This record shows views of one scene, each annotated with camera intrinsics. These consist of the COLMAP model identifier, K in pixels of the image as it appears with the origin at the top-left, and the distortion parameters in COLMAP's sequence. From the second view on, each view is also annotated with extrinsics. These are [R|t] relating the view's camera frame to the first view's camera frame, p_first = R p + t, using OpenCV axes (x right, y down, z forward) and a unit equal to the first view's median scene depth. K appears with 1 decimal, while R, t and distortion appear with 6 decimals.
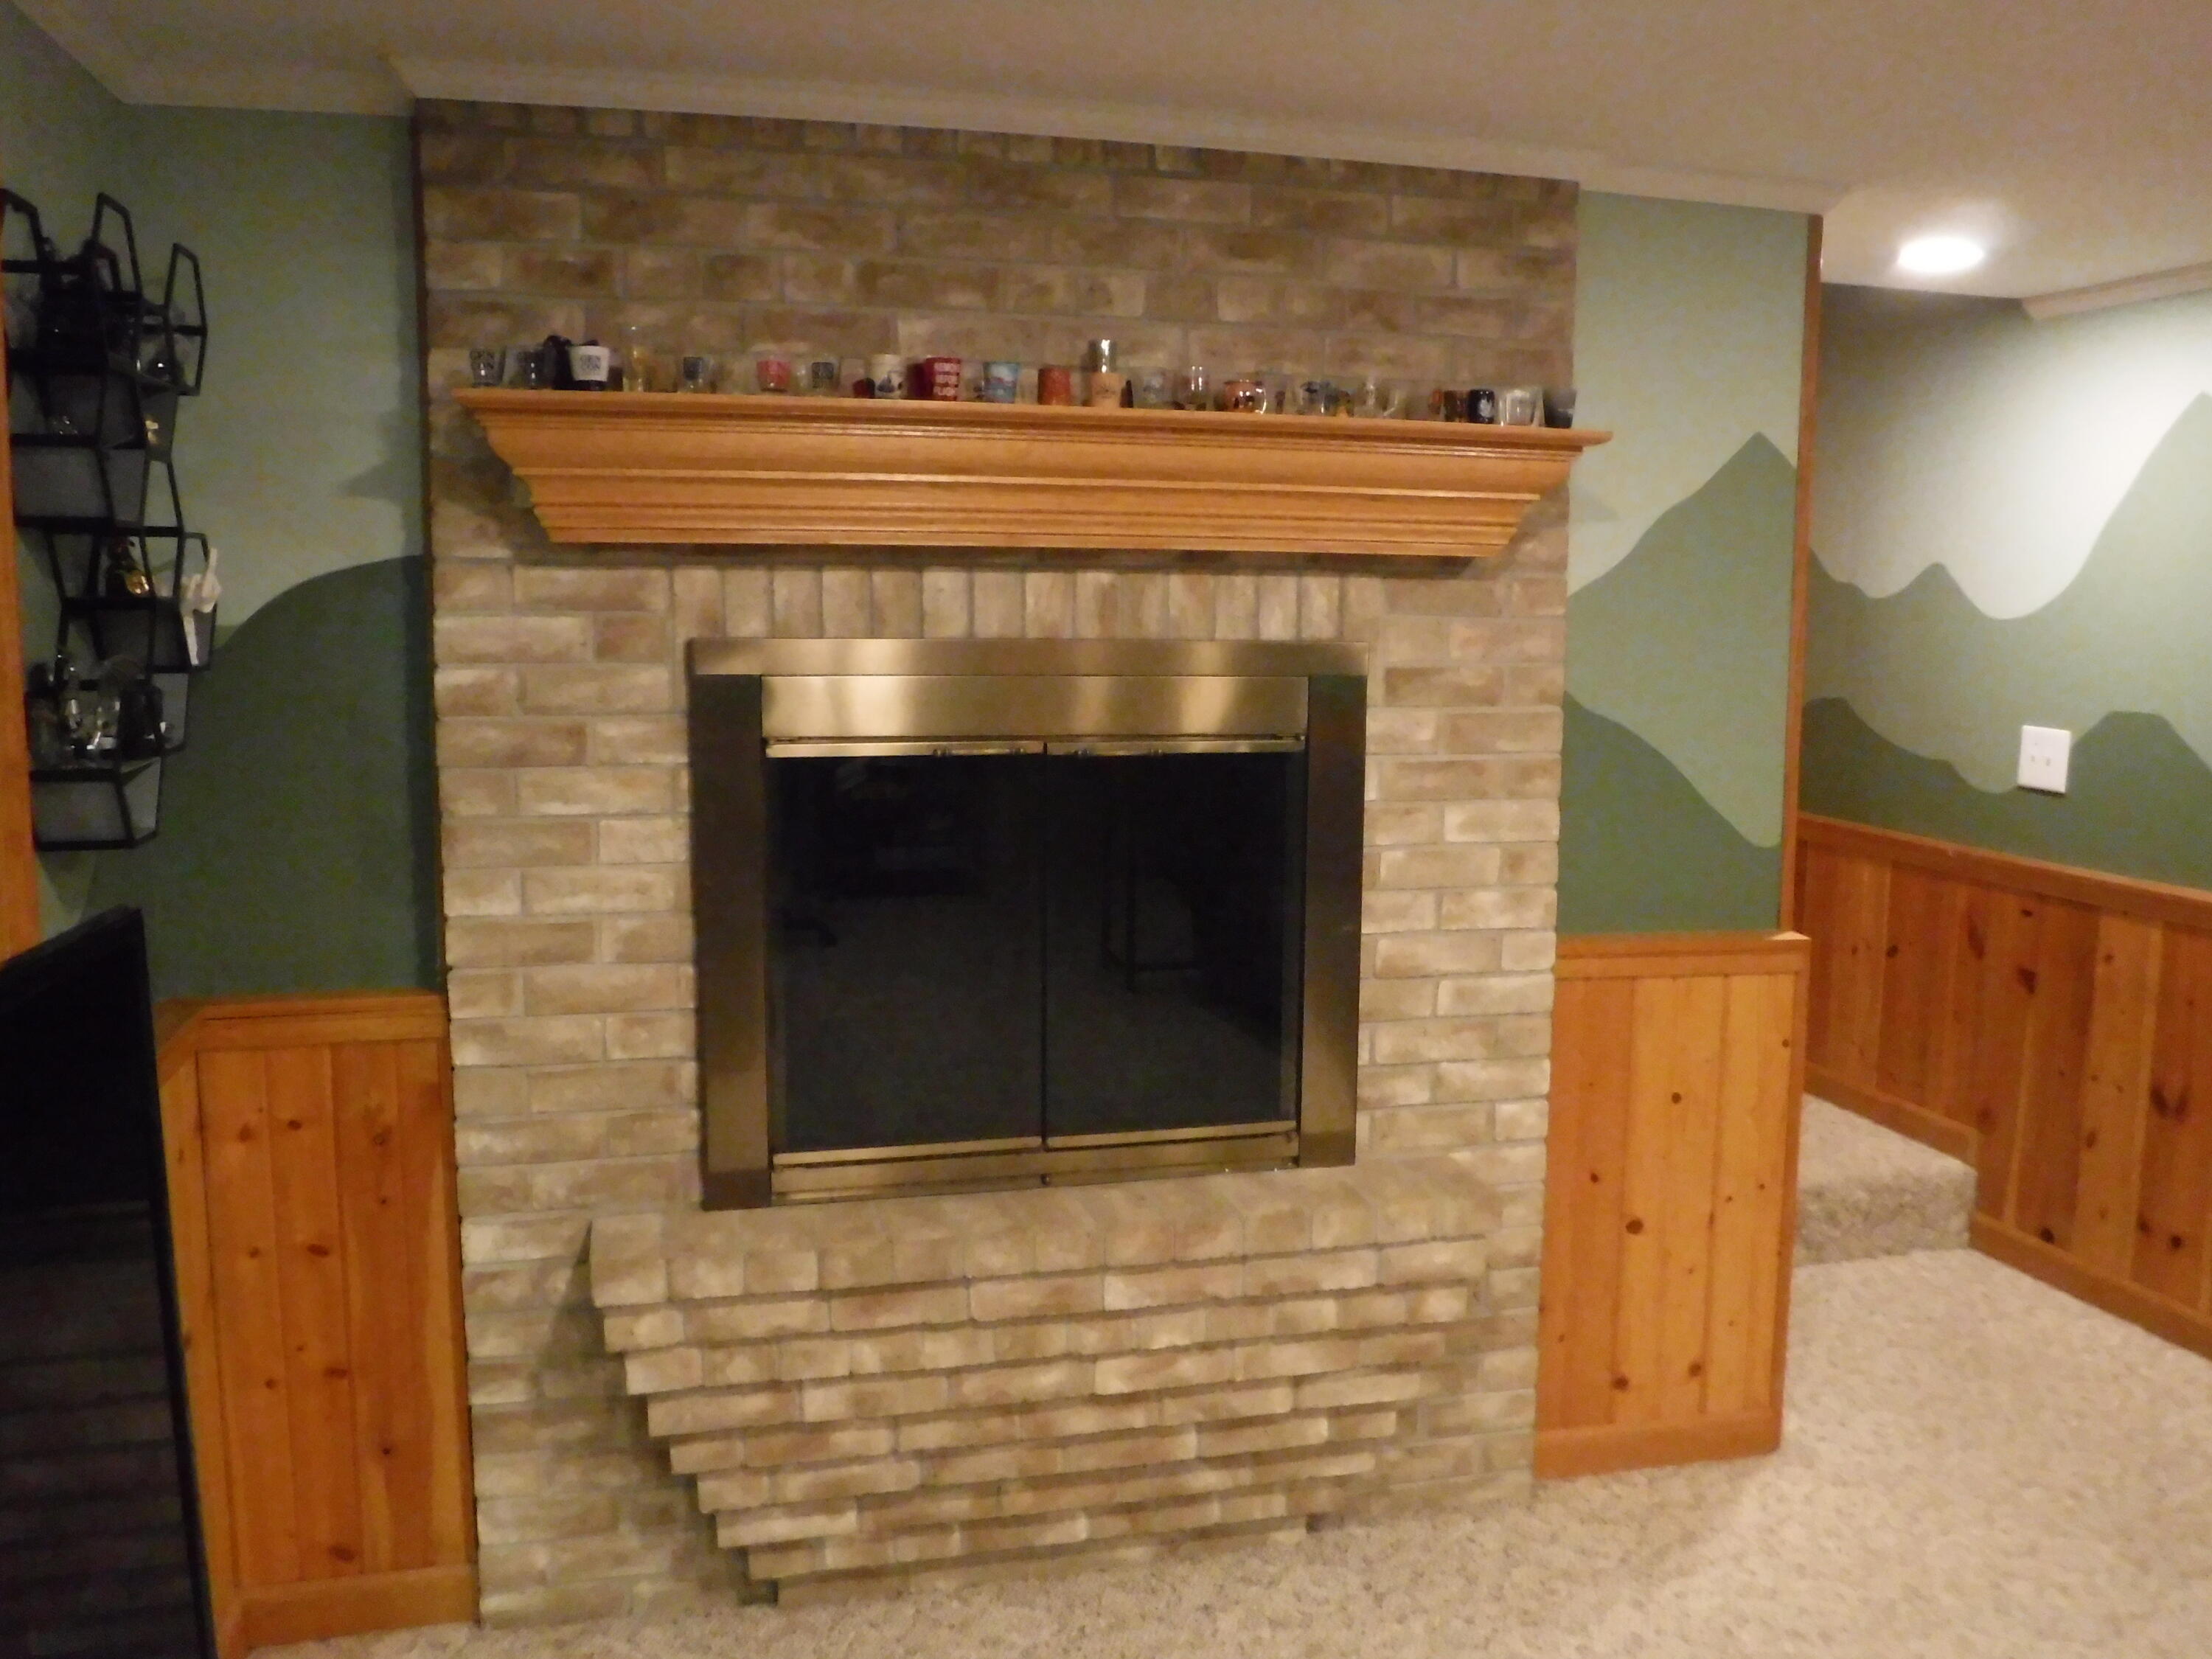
lens RADIAL K [[1849.0, 0, 1108.4], [0, 1849.0, 800.3], [0, 0, 1]] dist [-0.080774, 0.040456]
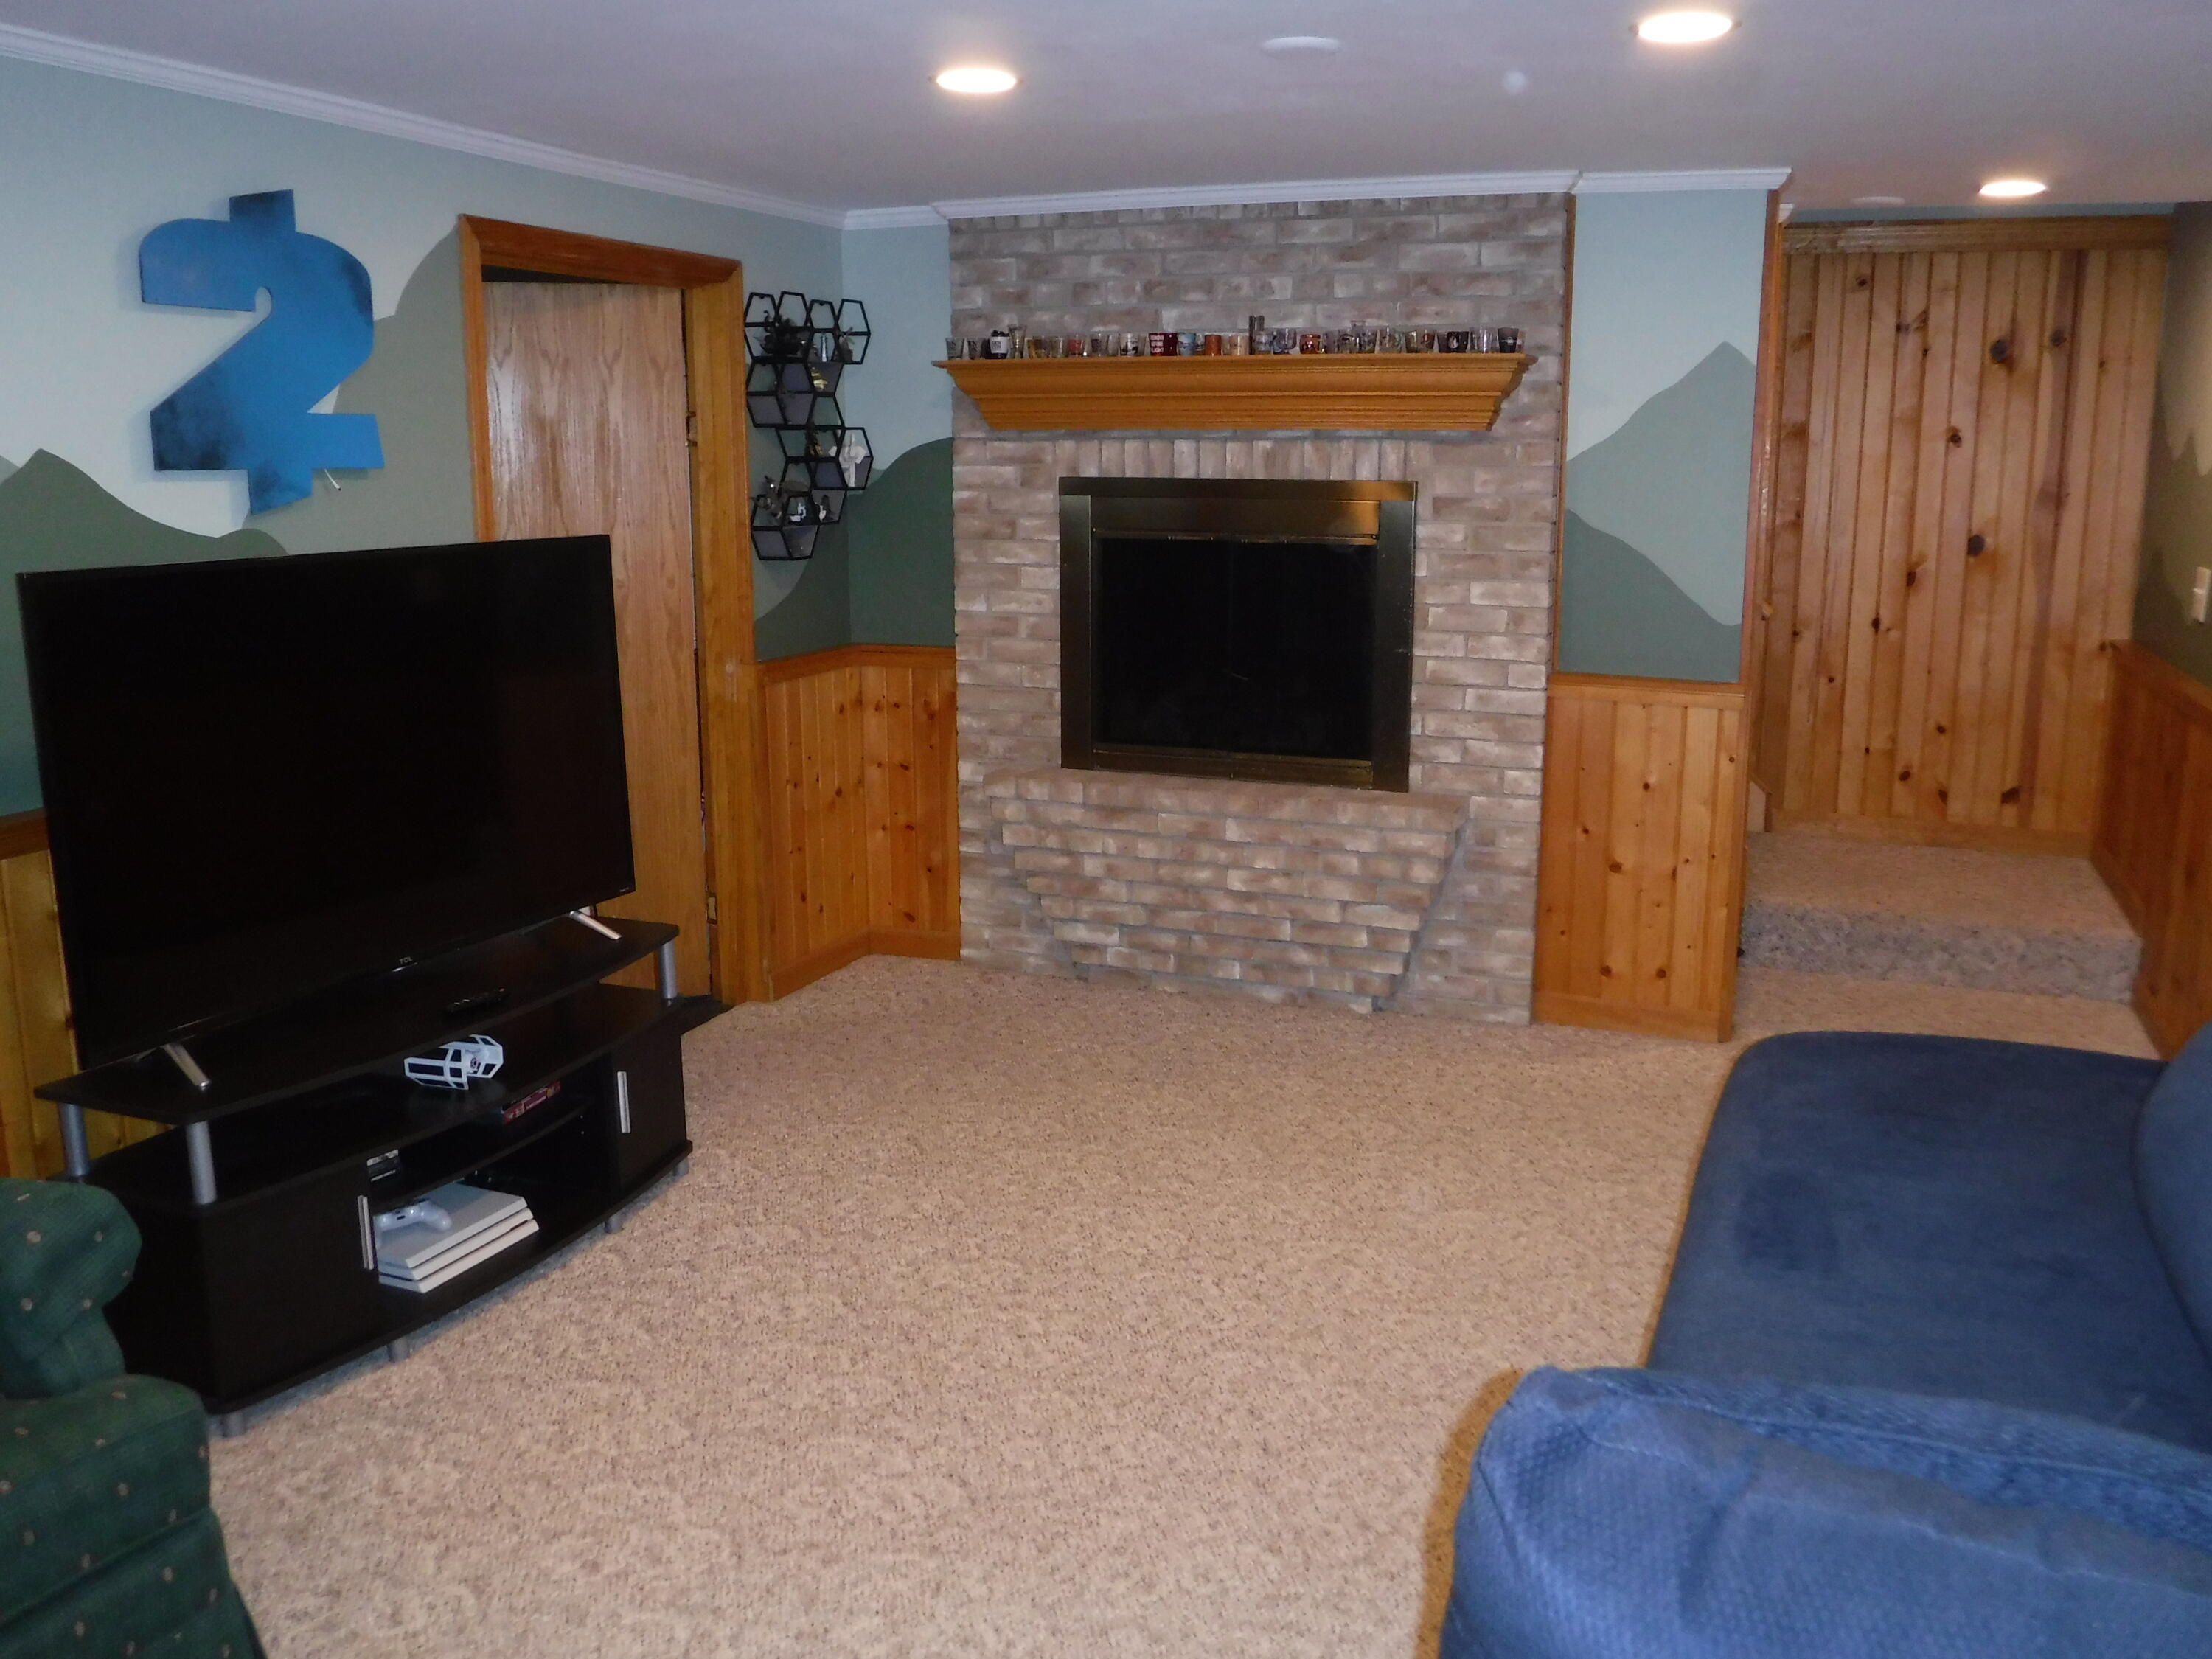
lens RADIAL K [[1849.0, 0, 1108.4], [0, 1849.0, 800.3], [0, 0, 1]] dist [-0.080774, 0.040456]
pose [[0.803536, 0.101247, -0.586582, 0.969345], [-0.062797, 0.994348, 0.085606, 0.081840], [0.591934, -0.031952, 0.805352, -0.564538]]
